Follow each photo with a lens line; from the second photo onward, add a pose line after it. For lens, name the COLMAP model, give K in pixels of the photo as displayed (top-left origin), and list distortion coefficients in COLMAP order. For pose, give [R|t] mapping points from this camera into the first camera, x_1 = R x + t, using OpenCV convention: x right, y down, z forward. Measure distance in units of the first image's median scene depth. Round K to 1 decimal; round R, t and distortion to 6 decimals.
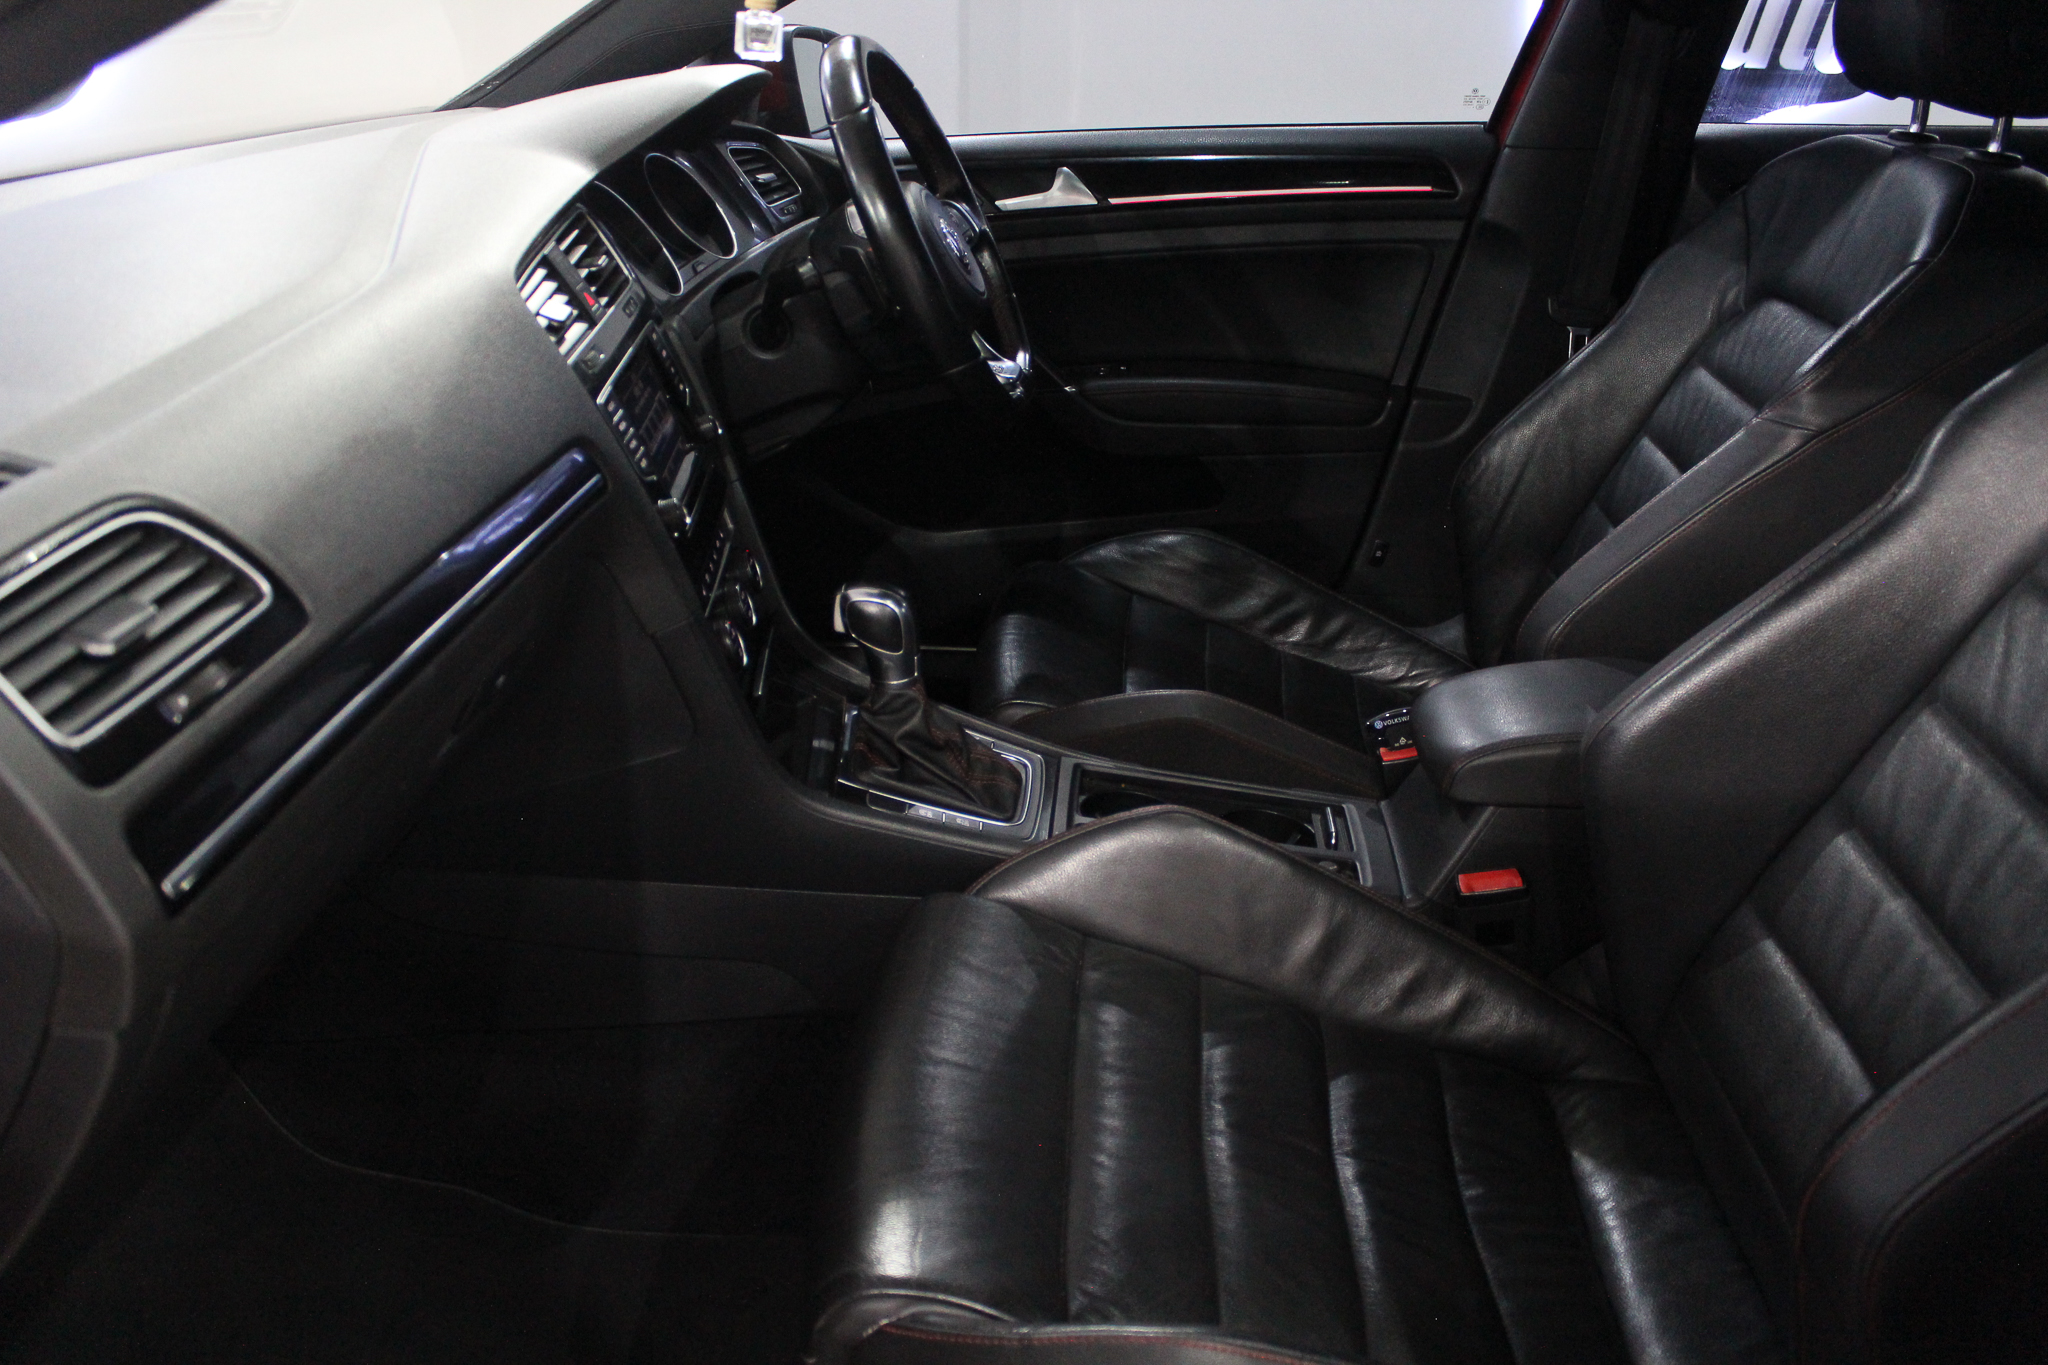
lens RADIAL K [[1655.4, 0, 1020.9], [0, 1655.4, 689.2], [0, 0, 1]] dist [-0.149154, 0.081083]
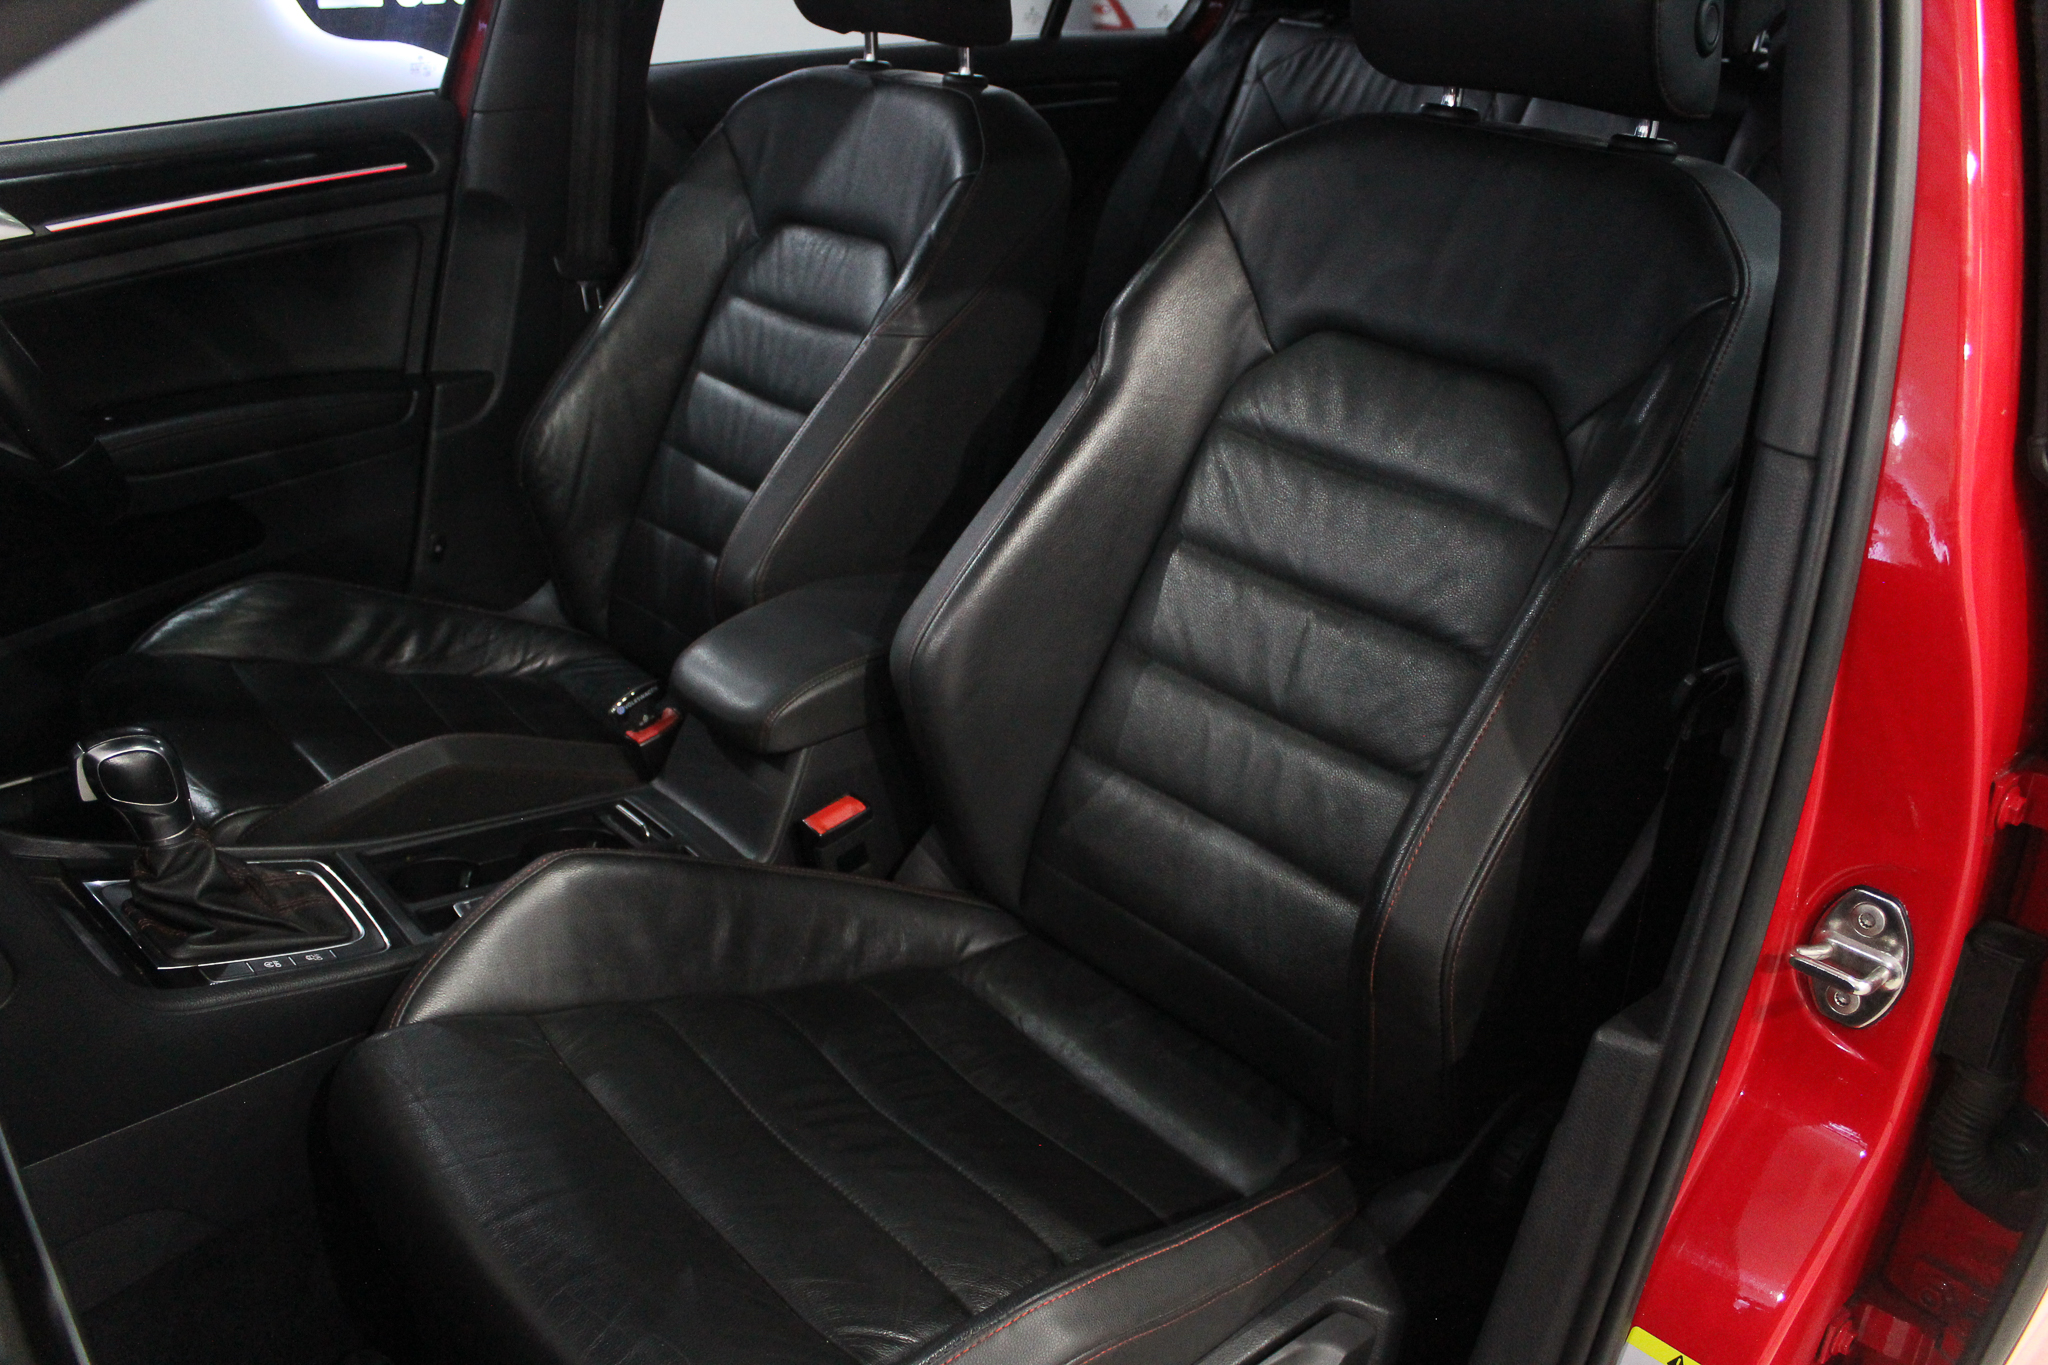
lens RADIAL K [[1655.4, 0, 1029.4], [0, 1655.4, 685.3], [0, 0, 1]] dist [-0.149154, 0.081083]
pose [[0.712875, -0.296654, 0.635457, -0.181171], [0.271327, 0.952229, 0.140151, -0.050910], [-0.646677, 0.072506, 0.759310, 0.068632]]
